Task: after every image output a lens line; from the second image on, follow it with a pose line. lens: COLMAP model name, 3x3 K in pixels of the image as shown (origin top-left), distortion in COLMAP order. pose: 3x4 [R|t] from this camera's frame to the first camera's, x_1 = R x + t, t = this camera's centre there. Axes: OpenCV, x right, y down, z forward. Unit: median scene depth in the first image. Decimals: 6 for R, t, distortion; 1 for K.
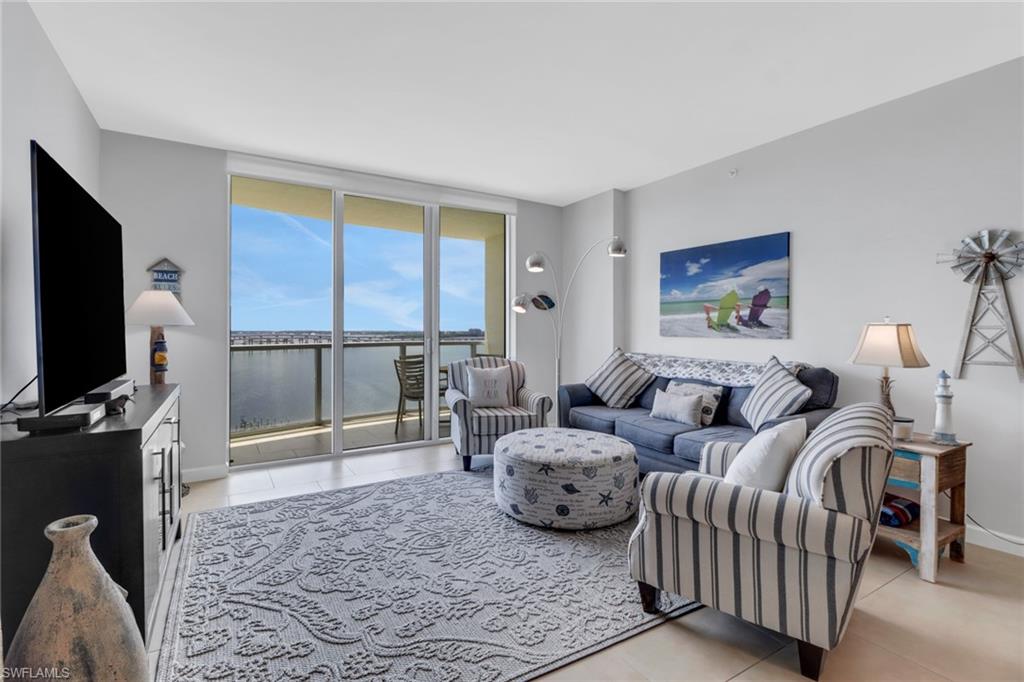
lens RADIAL K [[483.9, 0, 510.2], [0, 483.9, 333.2], [0, 0, 1]] dist [0.004515, -0.000984]
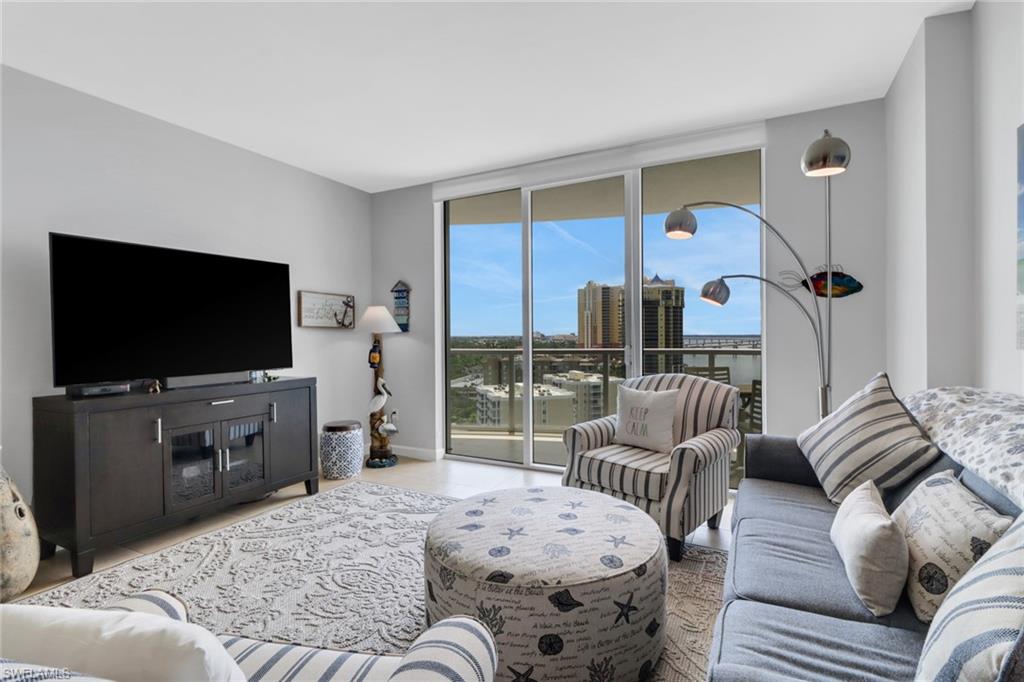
lens RADIAL K [[483.9, 0, 505.5], [0, 483.9, 343.6], [0, 0, 1]] dist [0.004515, -0.000984]
pose [[0.513547, 0.011005, -0.857991, 0.615695], [0.000843, 0.999911, 0.013330, -0.005309], [0.858061, -0.007569, 0.513492, 0.663478]]
